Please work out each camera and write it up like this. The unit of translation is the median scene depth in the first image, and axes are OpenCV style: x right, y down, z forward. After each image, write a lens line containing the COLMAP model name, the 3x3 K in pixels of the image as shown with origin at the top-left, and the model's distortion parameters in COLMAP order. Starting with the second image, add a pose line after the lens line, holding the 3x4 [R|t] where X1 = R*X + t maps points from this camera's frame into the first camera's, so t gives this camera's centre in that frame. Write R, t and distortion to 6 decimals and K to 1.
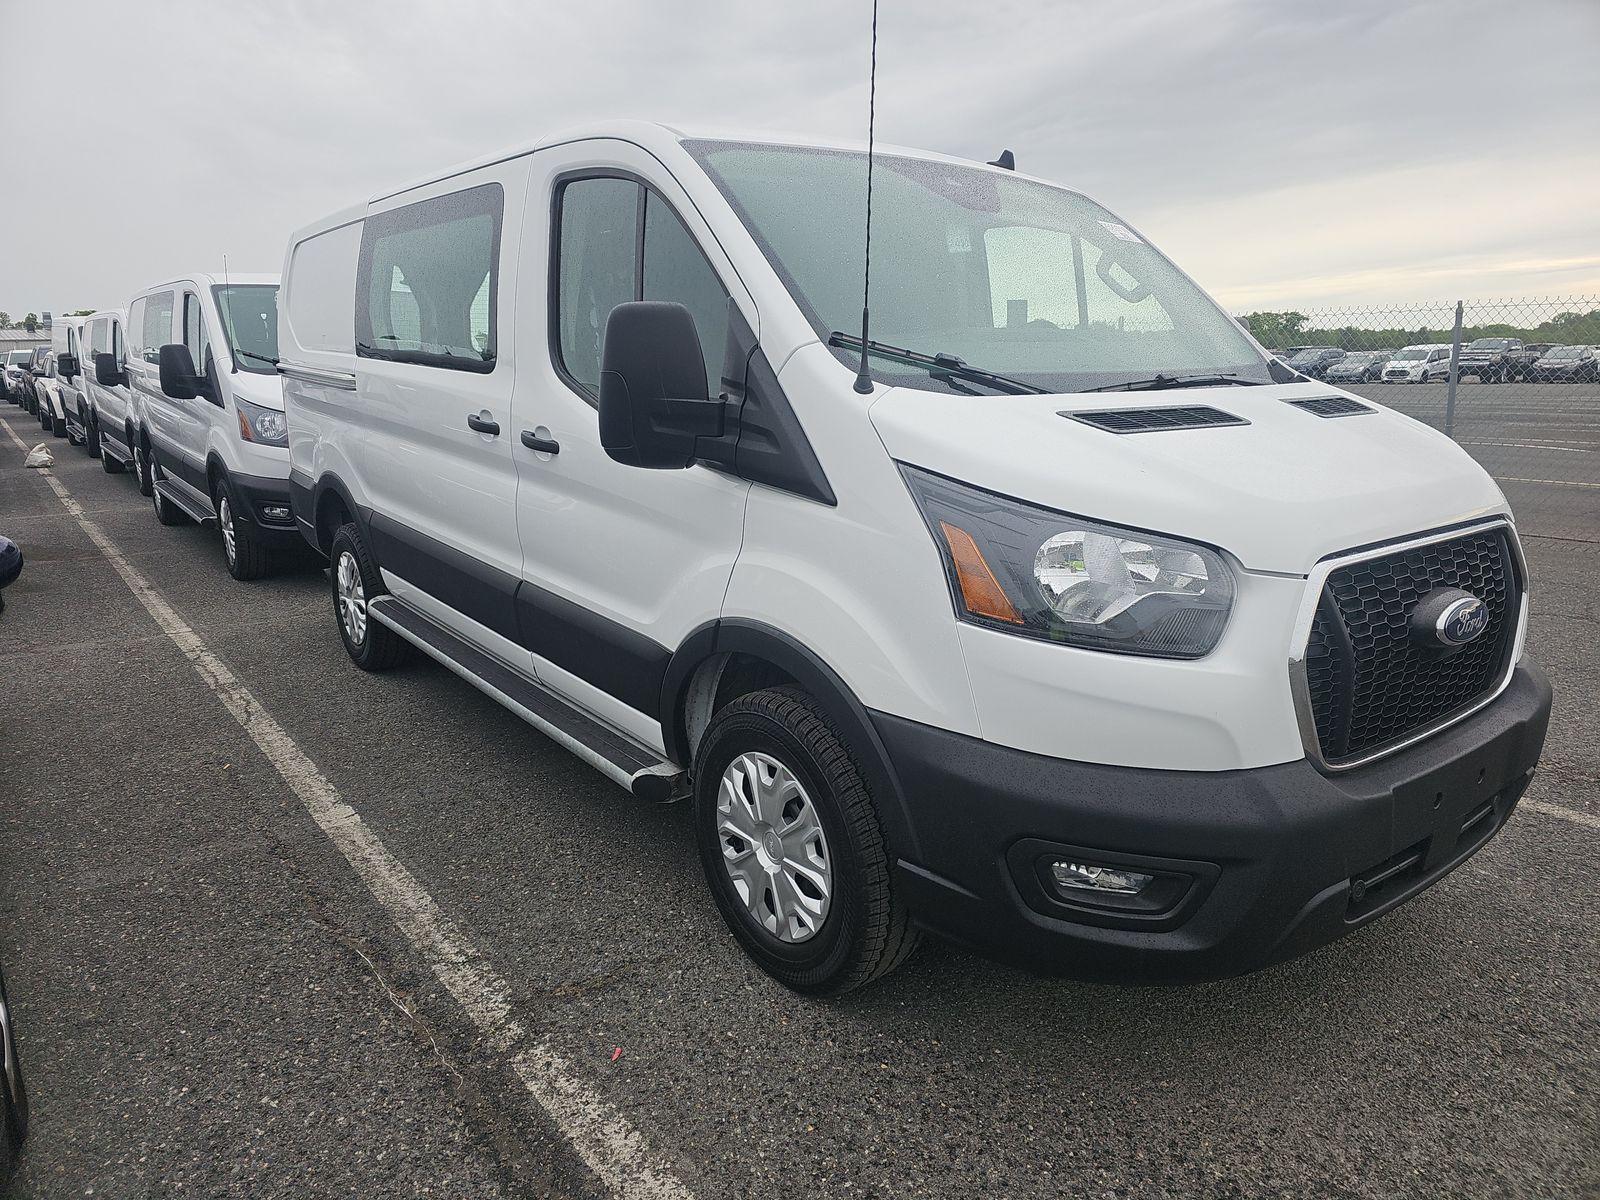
lens RADIAL K [[1051.7, 0, 795.6], [0, 1051.7, 598.5], [0, 0, 1]] dist [0.064087, -0.057332]
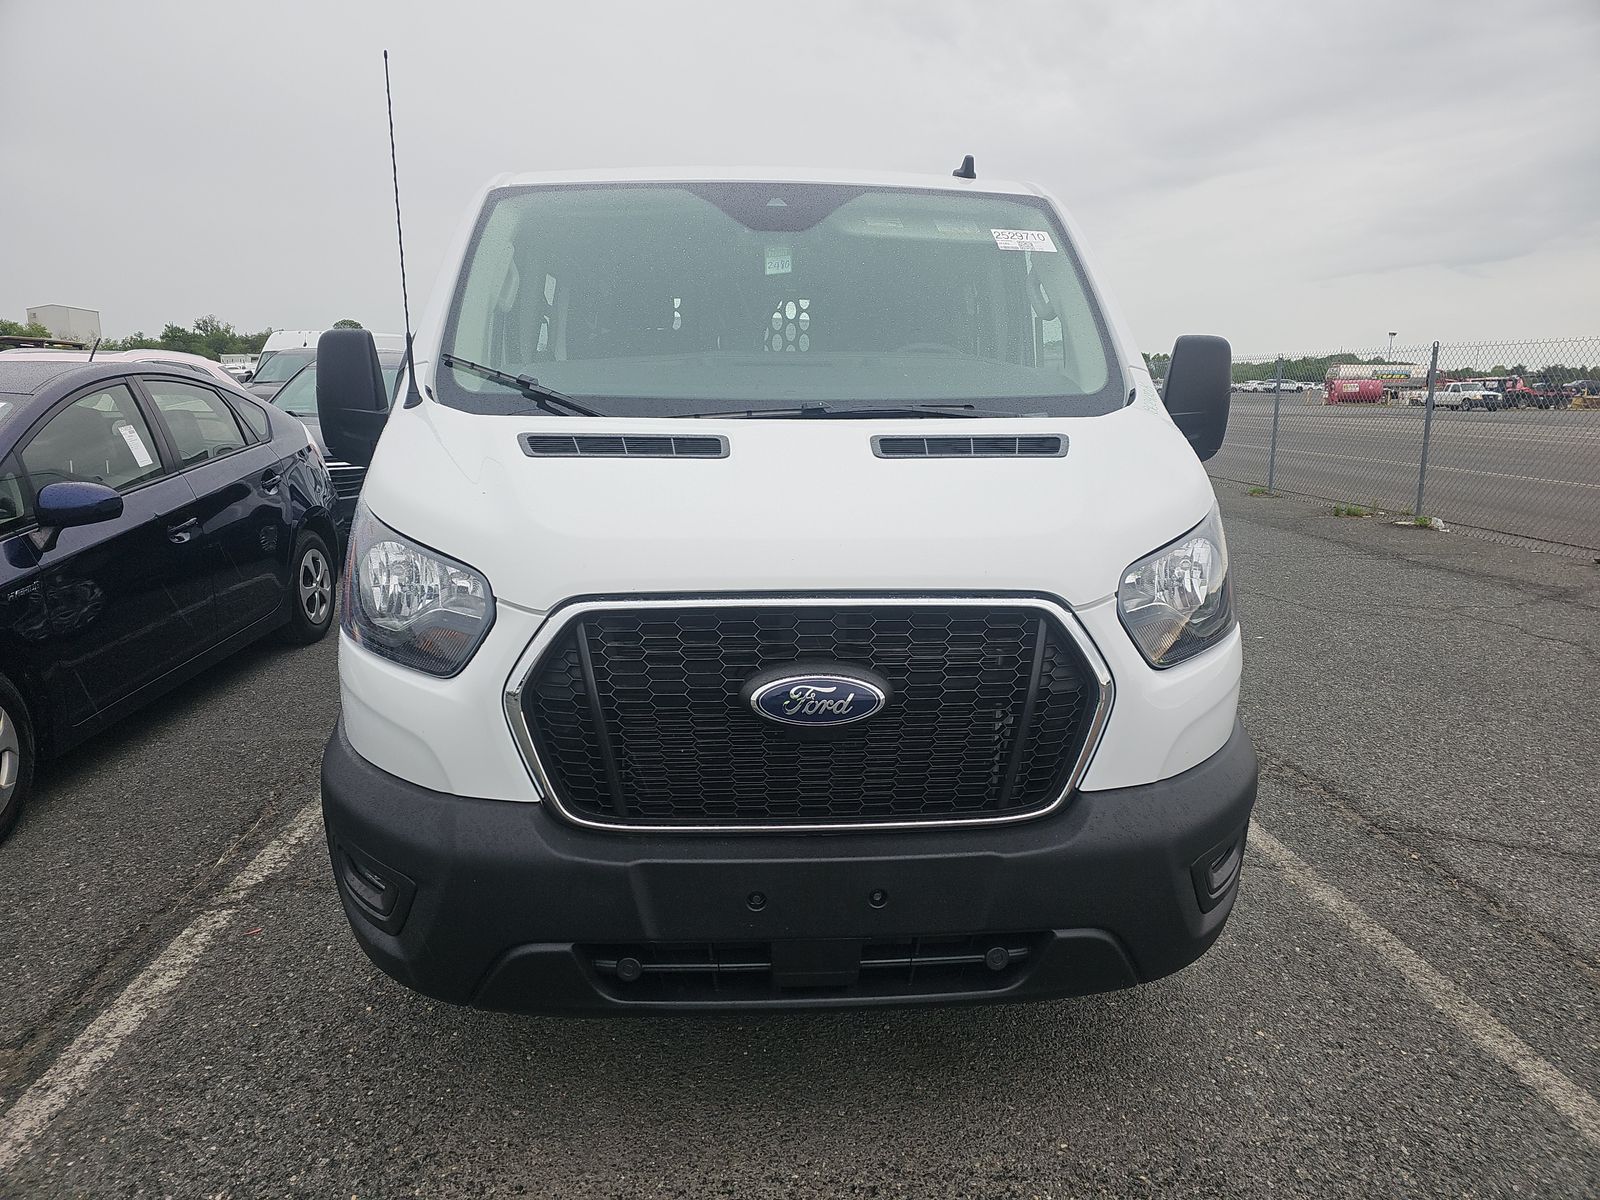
lens RADIAL K [[1051.7, 0, 798.4], [0, 1051.7, 605.4], [0, 0, 1]] dist [0.064087, -0.057332]
pose [[0.830715, 0.128412, -0.541686, 0.974651], [-0.135036, 0.990453, 0.027710, -0.069841], [0.540073, 0.050128, 0.840124, 0.269041]]
